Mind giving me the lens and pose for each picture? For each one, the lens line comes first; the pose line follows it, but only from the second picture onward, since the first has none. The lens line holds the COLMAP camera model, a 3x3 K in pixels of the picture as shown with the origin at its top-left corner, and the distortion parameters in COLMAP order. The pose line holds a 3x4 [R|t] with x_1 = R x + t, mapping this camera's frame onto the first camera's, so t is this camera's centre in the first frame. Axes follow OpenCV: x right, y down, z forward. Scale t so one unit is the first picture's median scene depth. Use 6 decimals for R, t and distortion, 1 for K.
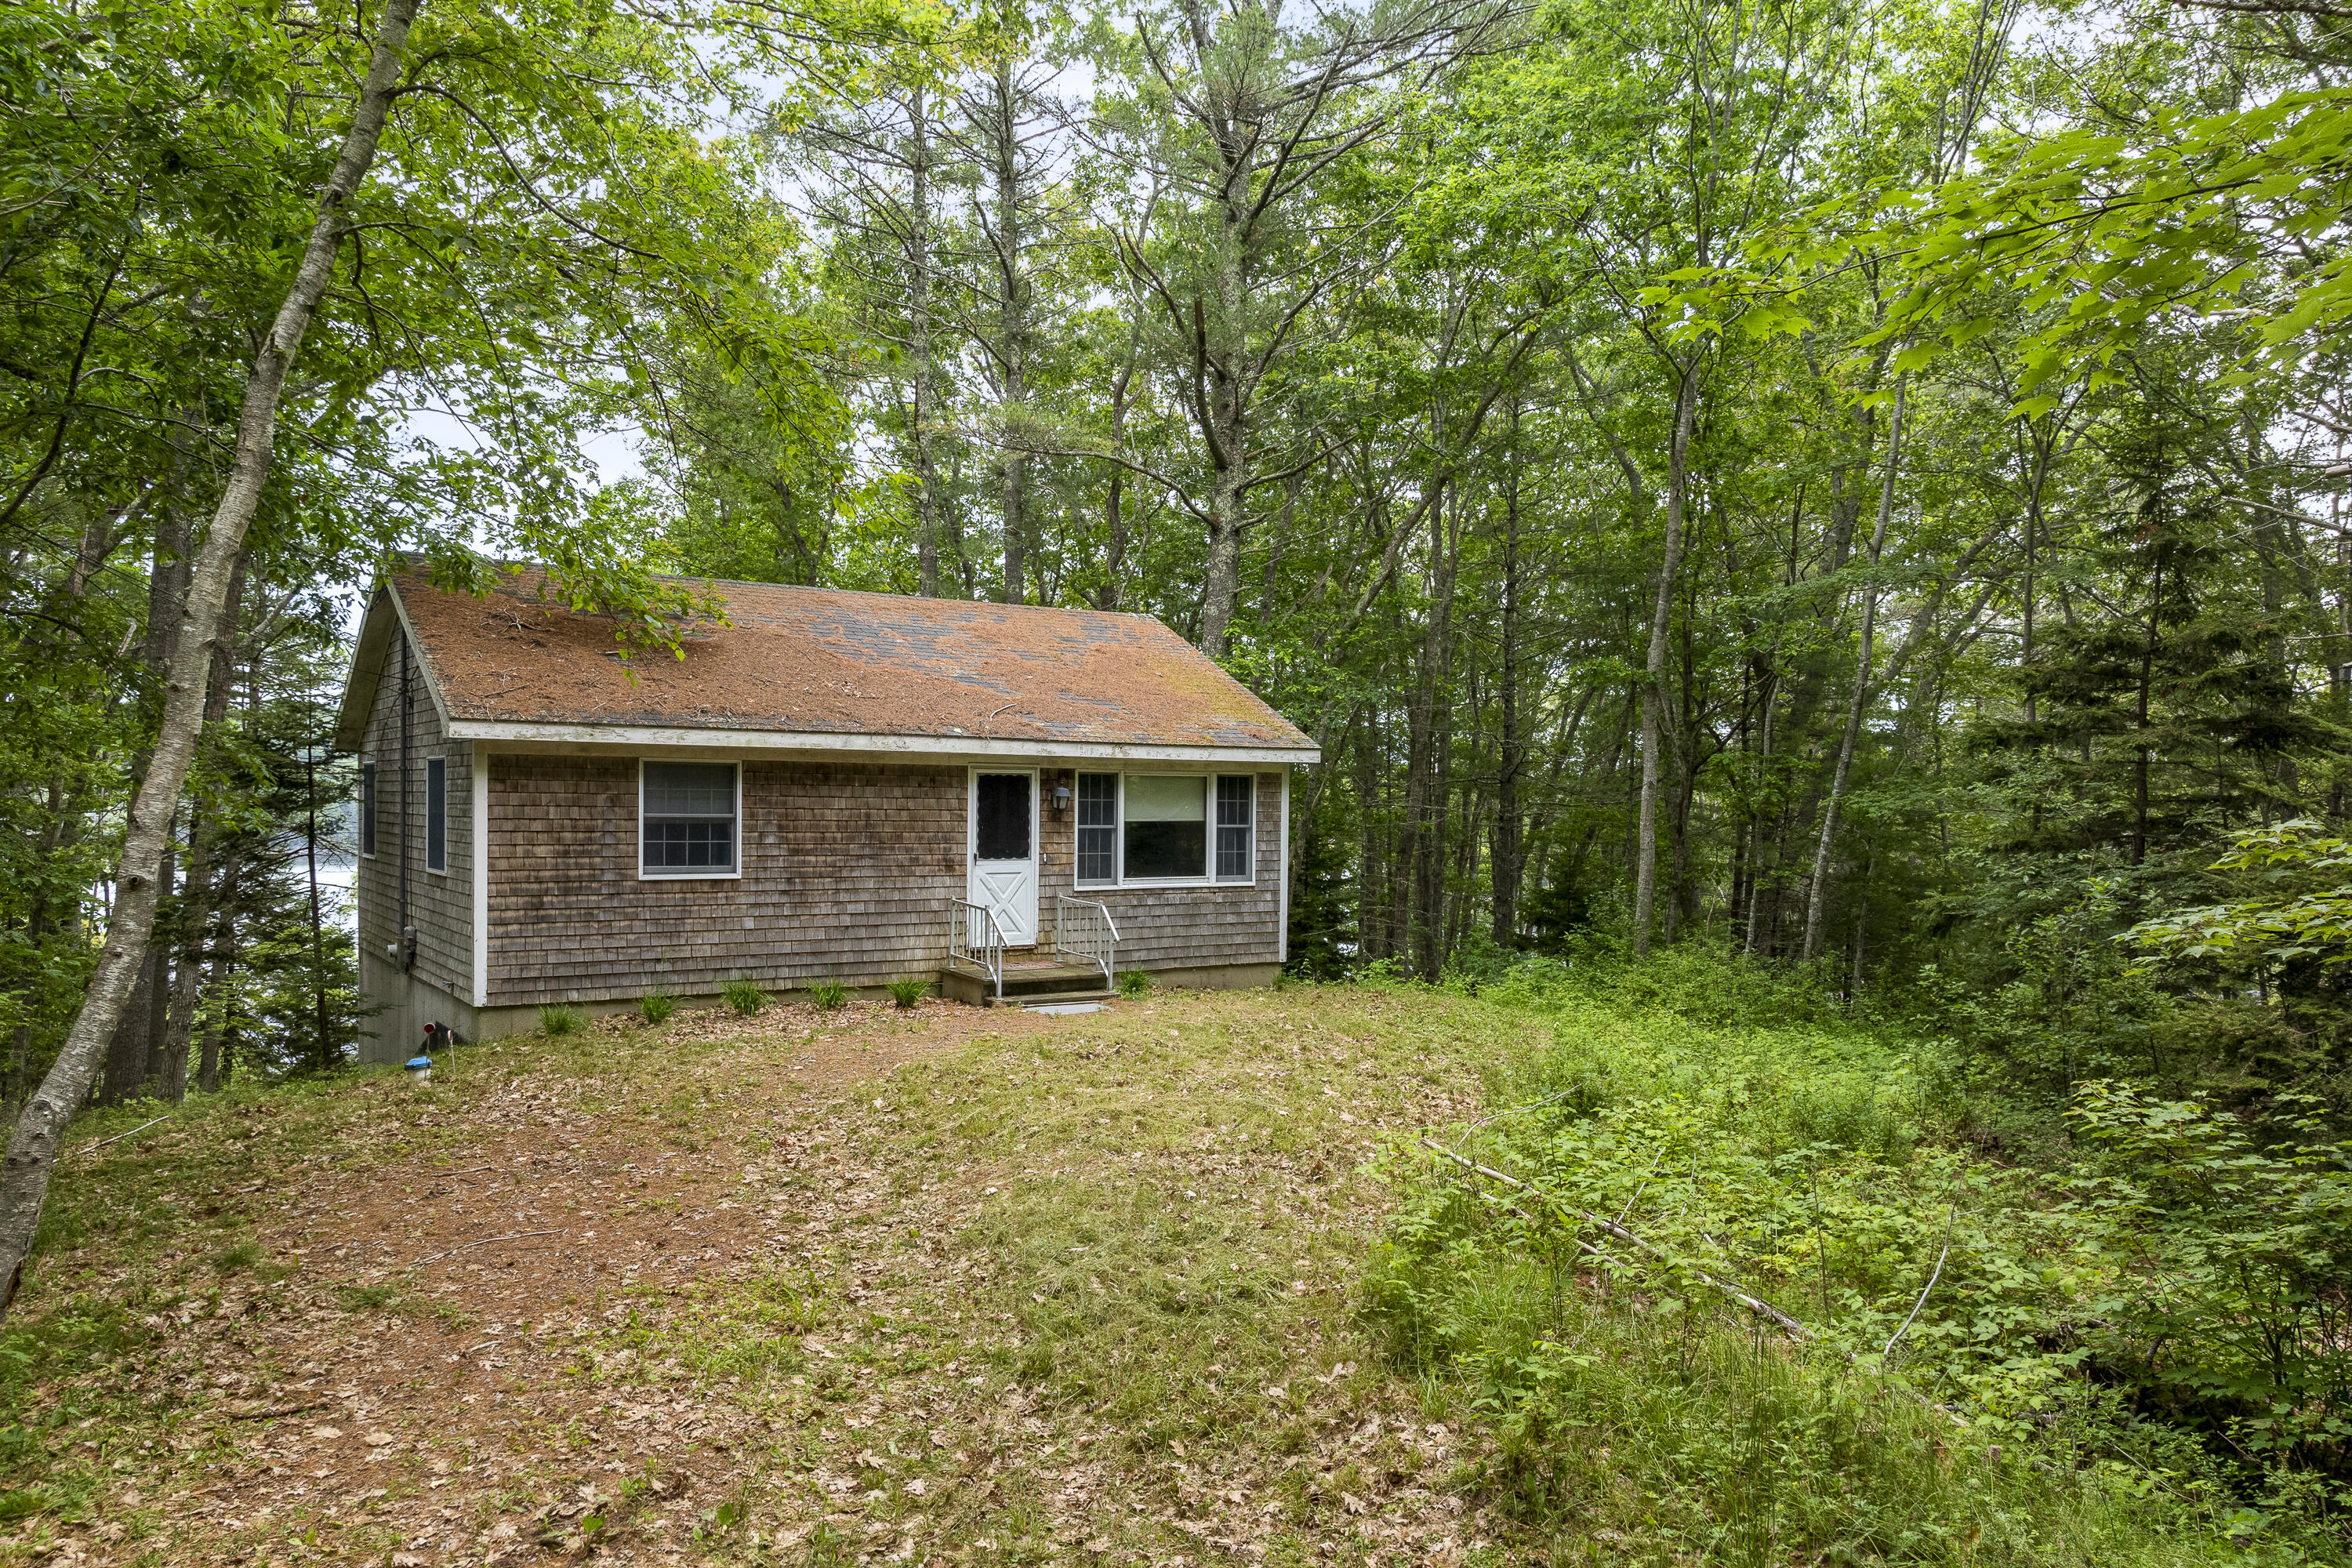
lens RADIAL K [[1645.1, 0, 1177.5], [0, 1645.1, 795.7], [0, 0, 1]] dist [-0.003509, 0.003006]
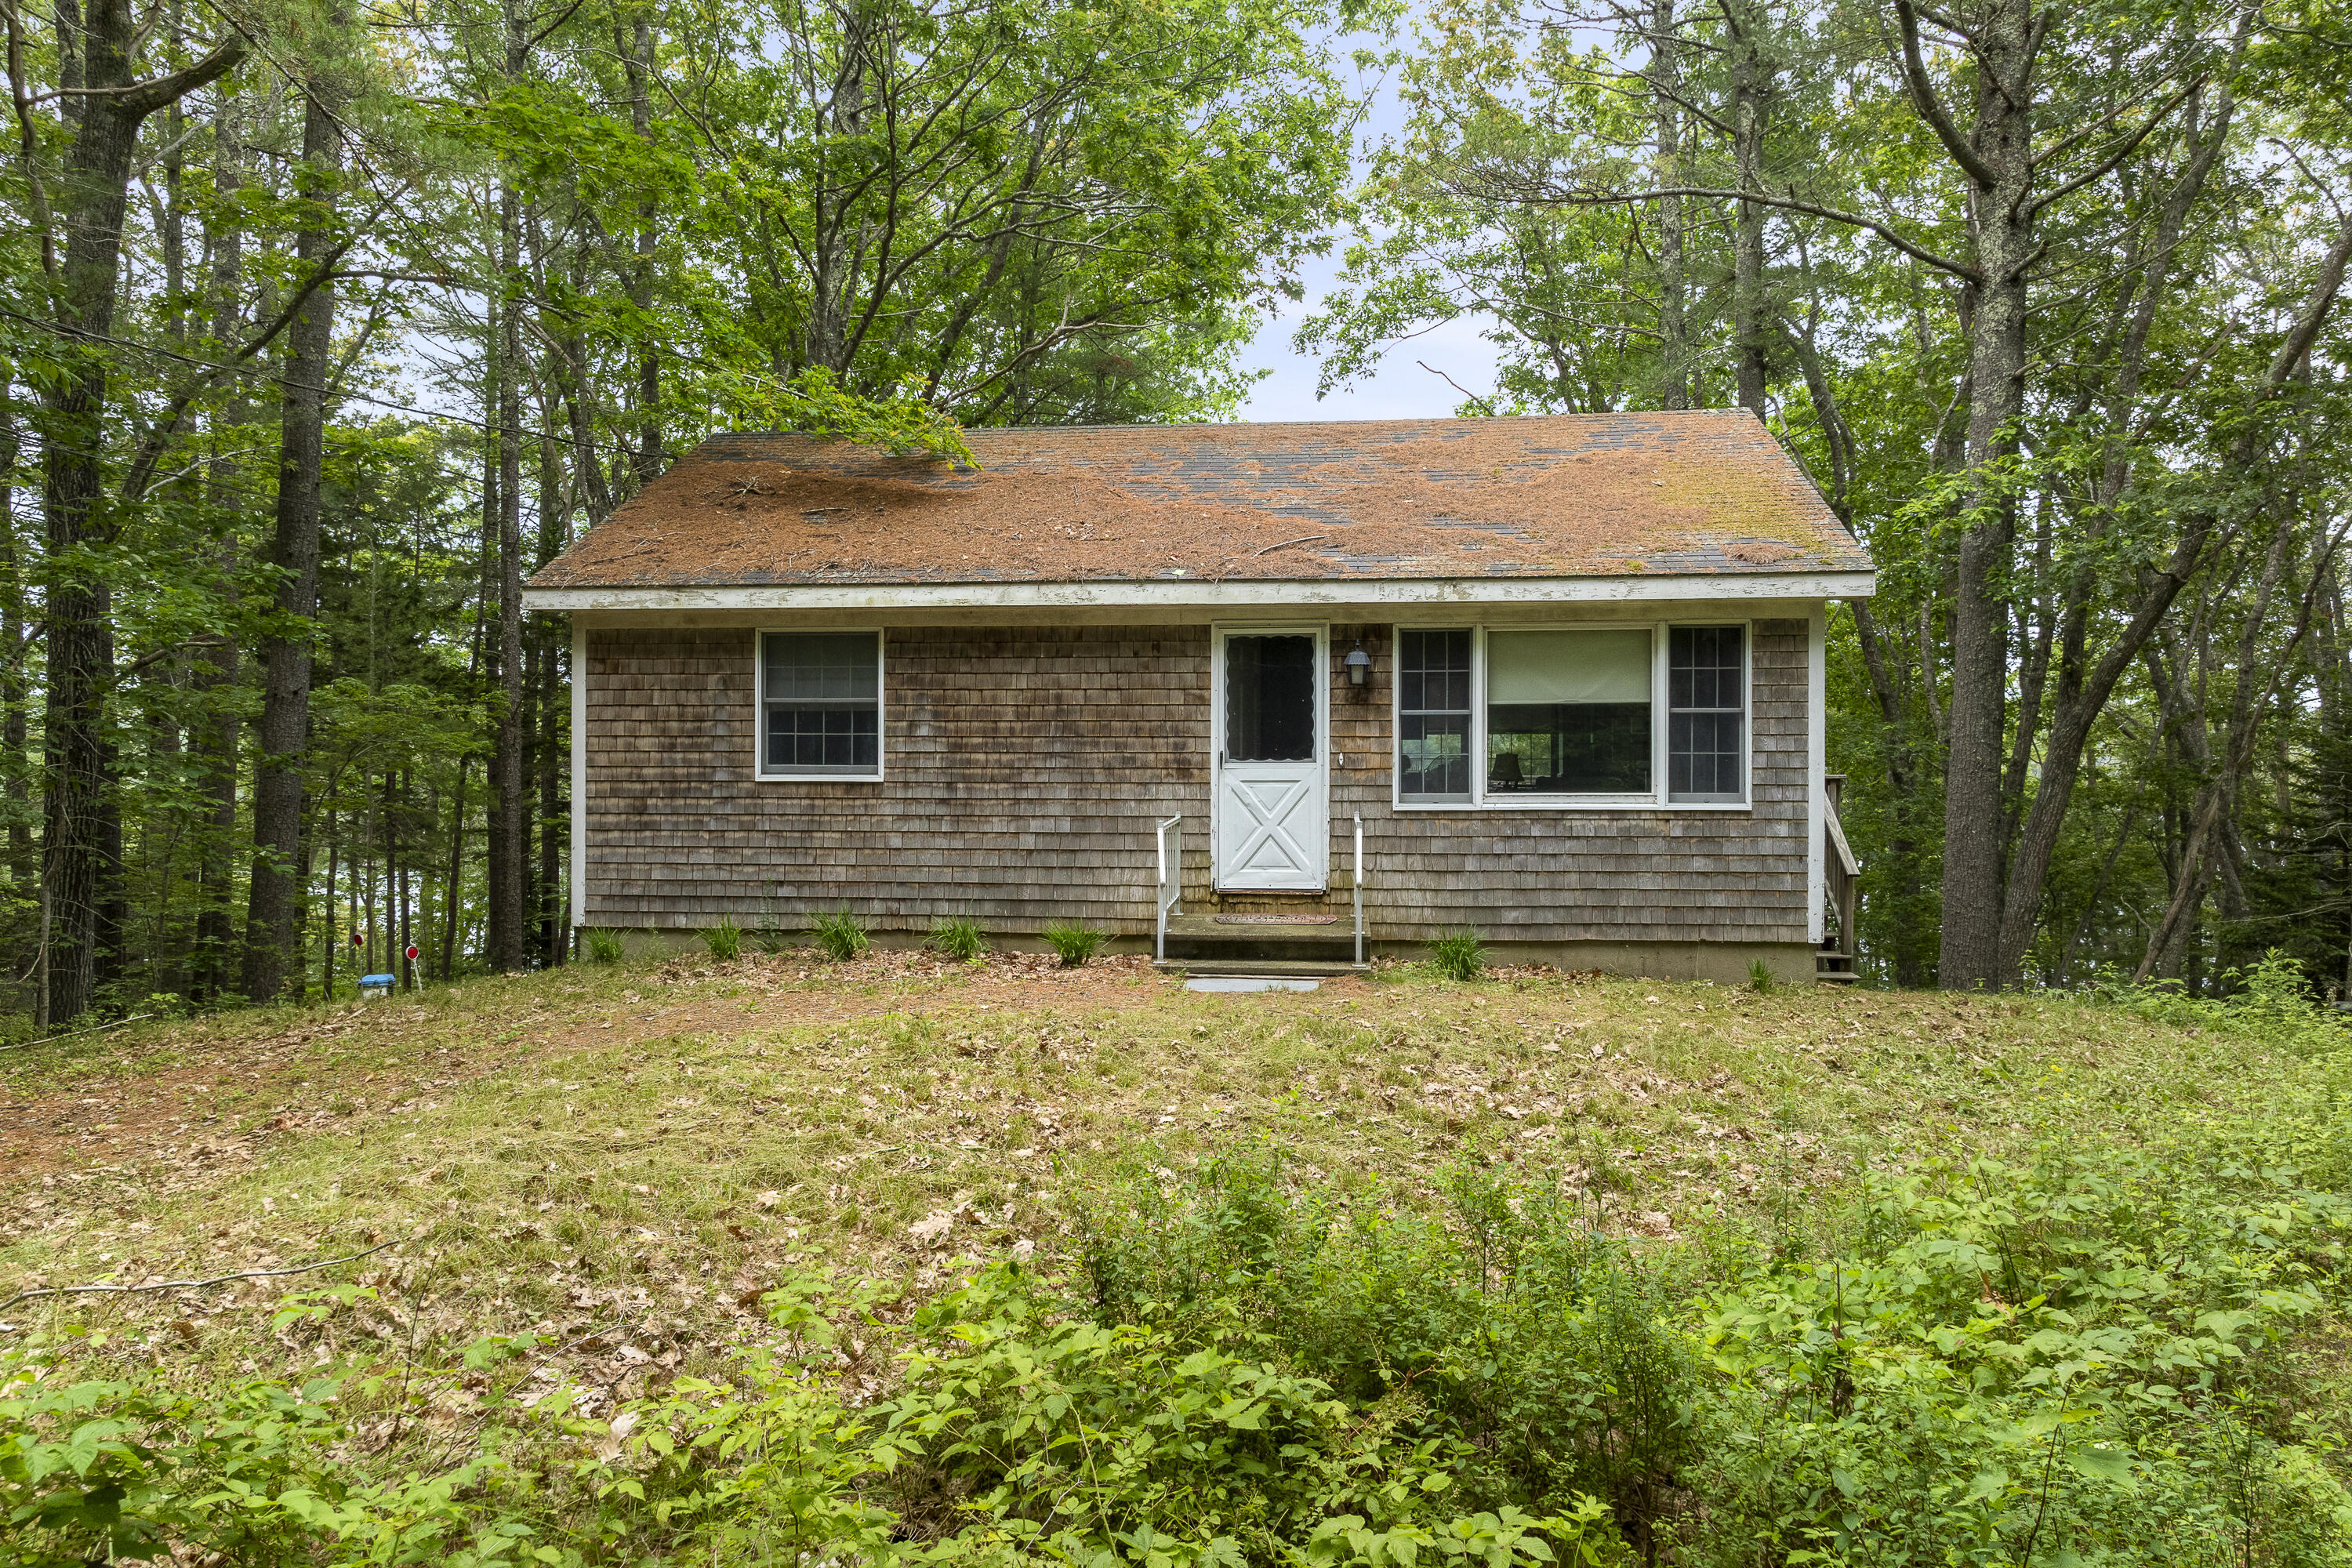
lens RADIAL K [[1645.1, 0, 1164.9], [0, 1645.1, 769.2], [0, 0, 1]] dist [-0.003509, 0.003006]
pose [[0.761271, -0.009921, -0.648358, 0.305855], [0.009942, 0.999944, -0.003627, 0.045048], [0.648357, -0.003684, 0.761327, 0.465982]]
